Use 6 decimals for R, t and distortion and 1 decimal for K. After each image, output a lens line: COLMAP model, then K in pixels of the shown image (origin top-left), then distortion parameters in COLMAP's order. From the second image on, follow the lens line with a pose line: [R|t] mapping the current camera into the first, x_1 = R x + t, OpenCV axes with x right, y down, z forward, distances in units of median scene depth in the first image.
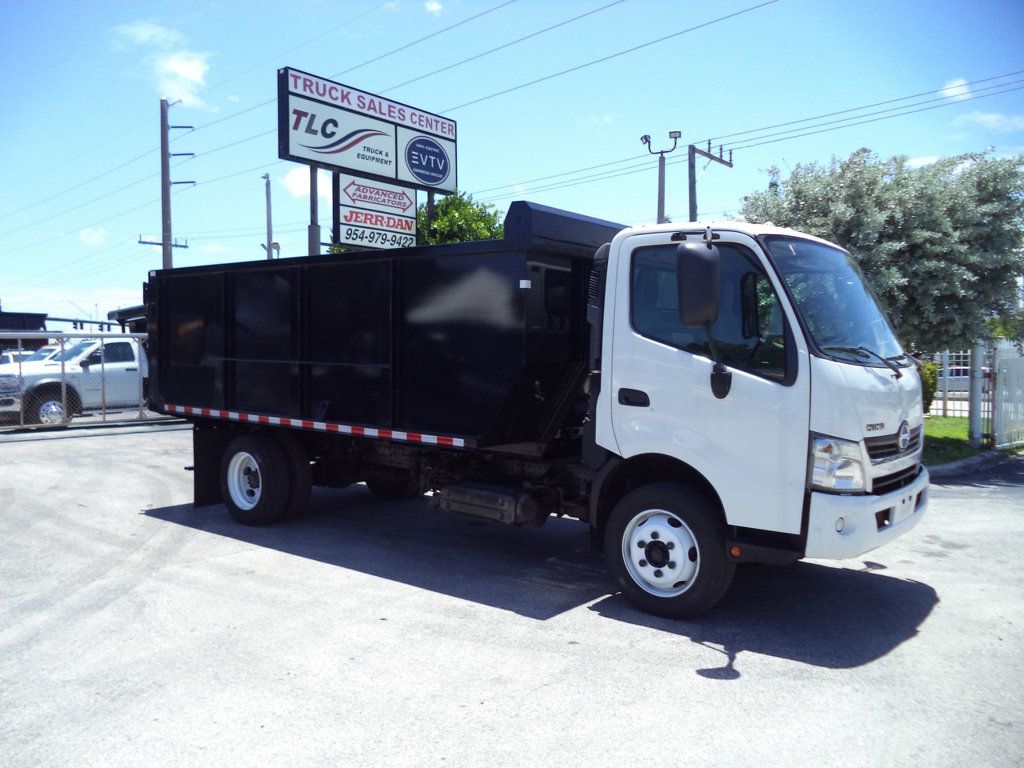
lens RADIAL K [[830.1, 0, 514.4], [0, 830.1, 390.7], [0, 0, 1]] dist [-0.051282, -0.002544]
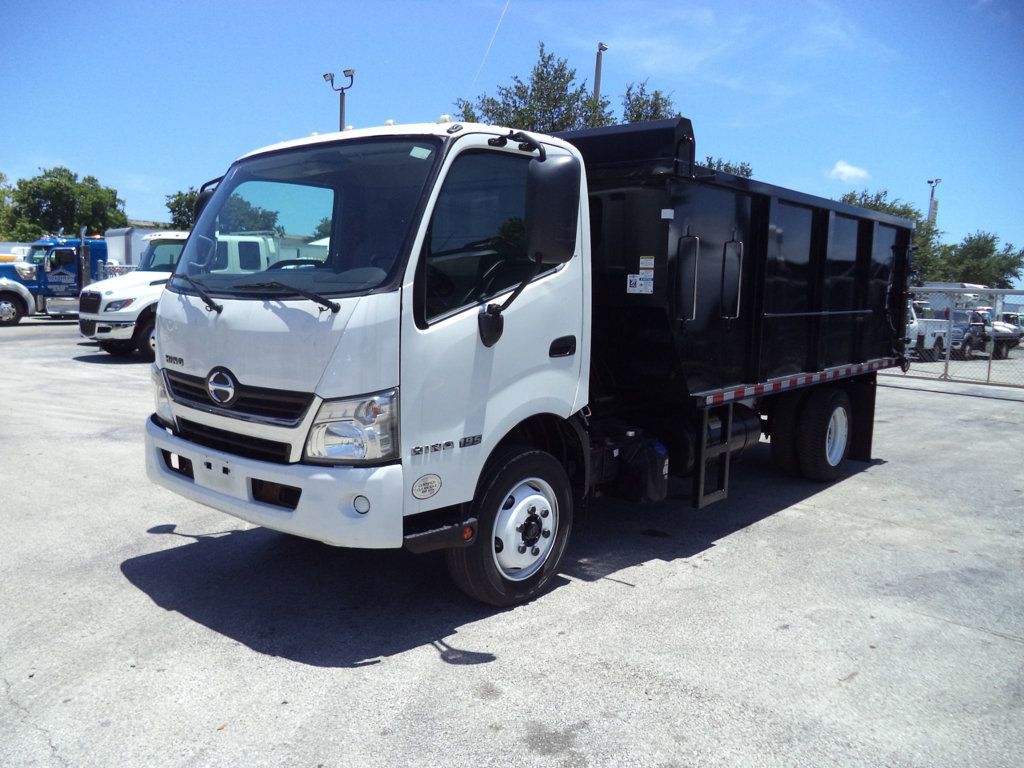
lens RADIAL K [[831.5, 0, 500.9], [0, 831.5, 398.6], [0, 0, 1]] dist [0.009119, -0.068767]
pose [[-0.032426, 0.121370, -0.992078, 0.324042], [-0.075905, 0.989434, 0.123528, -0.013531], [0.996588, 0.079310, -0.022871, 0.332080]]
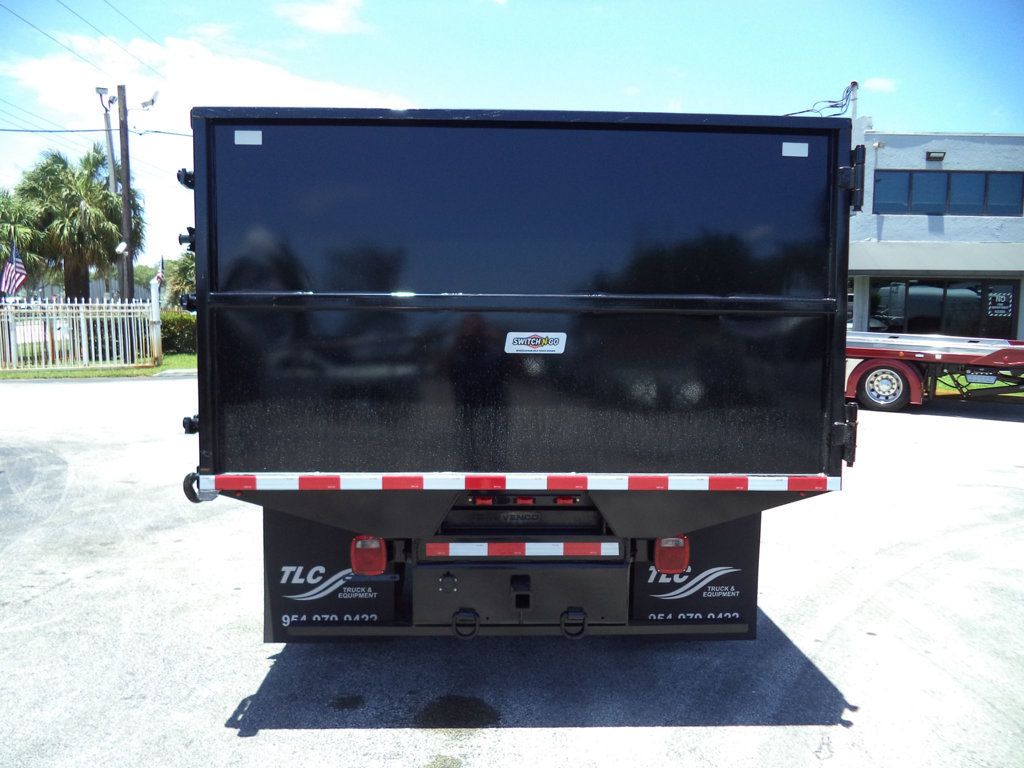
lens RADIAL K [[846.2, 0, 514.5], [0, 846.2, 387.5], [0, 0, 1]] dist [-0.024775, -0.002160]
pose [[-0.645042, -0.079820, 0.759967, -0.281992], [0.013864, 0.993143, 0.116078, -0.031160], [-0.764022, 0.085411, -0.639512, 0.588249]]
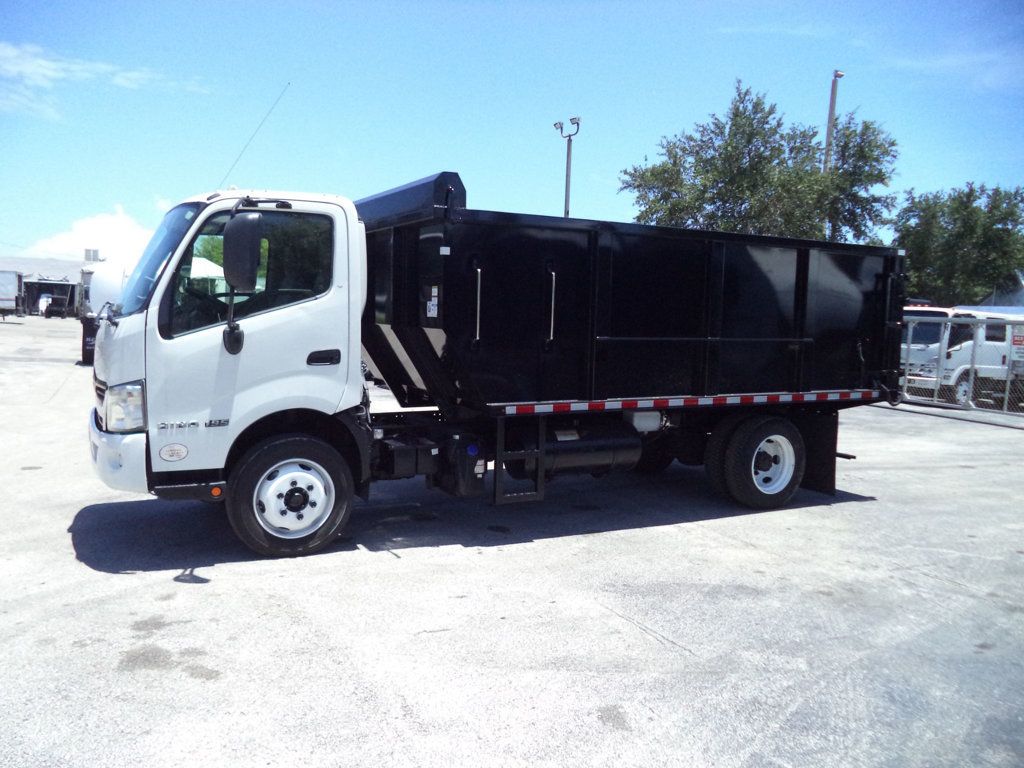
lens RADIAL K [[837.6, 0, 512.0], [0, 837.6, 386.3], [0, 0, 1]] dist [-0.015479, -0.005076]
pose [[-0.379885, 0.058573, -0.923177, 0.342078], [-0.080255, 0.992143, 0.095973, -0.023838], [0.921546, 0.110548, -0.372200, 0.507774]]
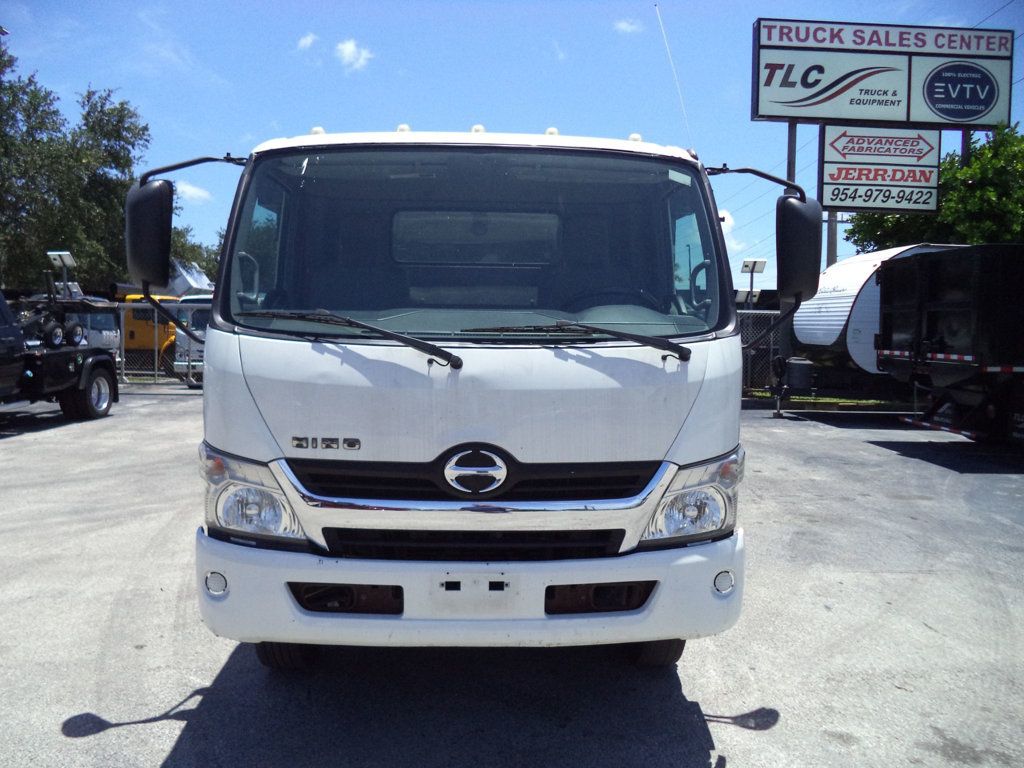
lens RADIAL K [[832.8, 0, 510.9], [0, 832.8, 388.7], [0, 0, 1]] dist [-0.020272, -0.003910]
pose [[0.668781, 0.060150, -0.741023, 0.234577], [-0.044332, 0.998175, 0.041013, -0.006606], [0.742137, 0.005422, 0.670226, 0.165475]]
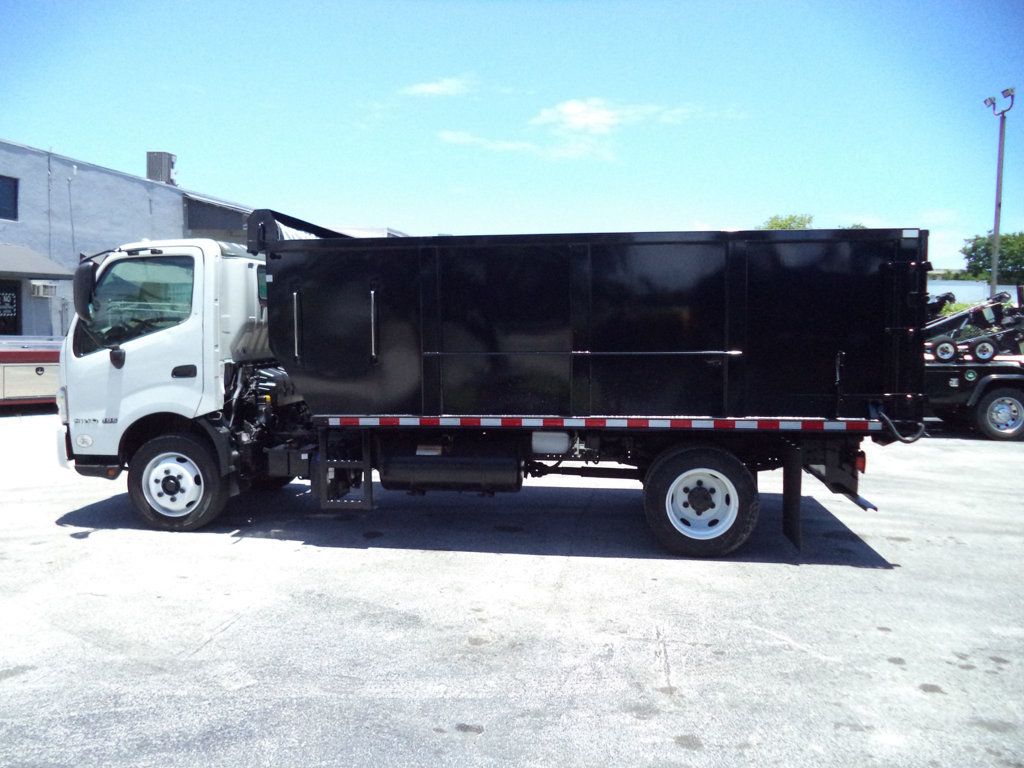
lens RADIAL K [[832.8, 0, 510.9], [0, 832.8, 388.7], [0, 0, 1]] dist [-0.020272, -0.003910]
pose [[-0.856502, 0.029656, -0.515291, 0.165565], [-0.032933, 0.993174, 0.111900, -0.037390], [0.515092, 0.112813, -0.849679, 0.708121]]
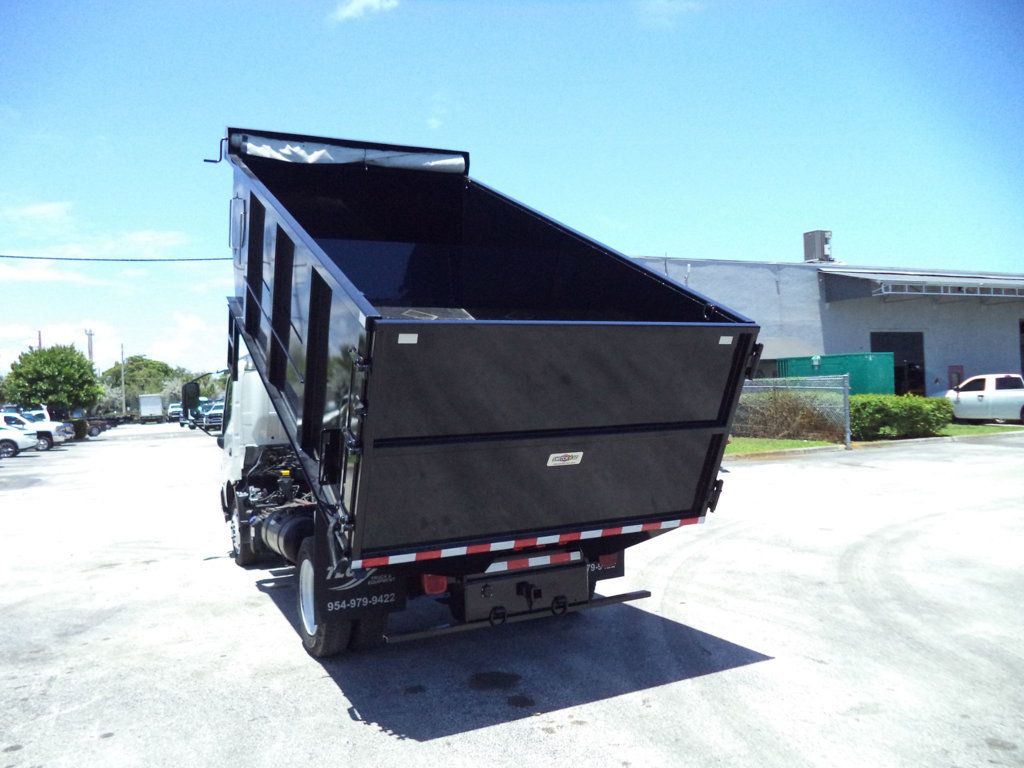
lens RADIAL K [[832.8, 0, 510.9], [0, 832.8, 388.7], [0, 0, 1]] dist [-0.020272, -0.003910]
pose [[-0.903553, 0.045123, 0.426093, -0.266558], [0.057836, 0.998182, 0.016938, -0.038453], [-0.424555, 0.039948, -0.904521, 0.723899]]
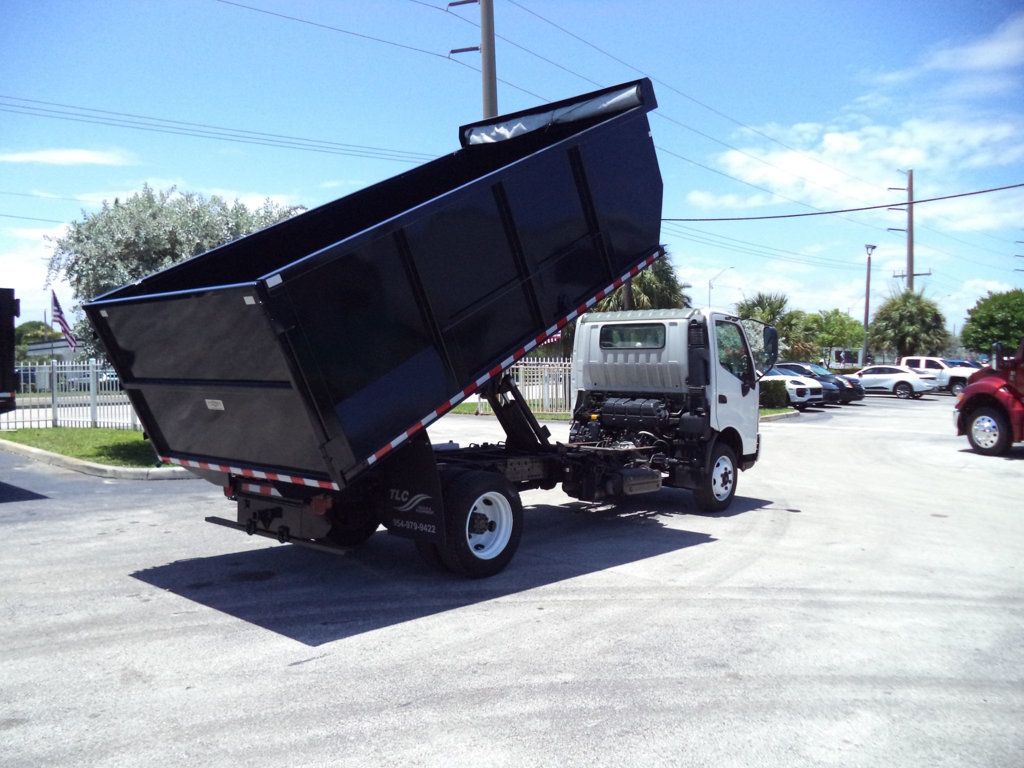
lens RADIAL K [[835.2, 0, 512.4], [0, 835.2, 383.5], [0, 0, 1]] dist [-0.031523, -0.002351]
pose [[0.055267, -0.022004, 0.998229, -0.474579], [0.029520, 0.999356, 0.020395, -0.022124], [-0.998035, 0.028341, 0.055881, 0.357626]]
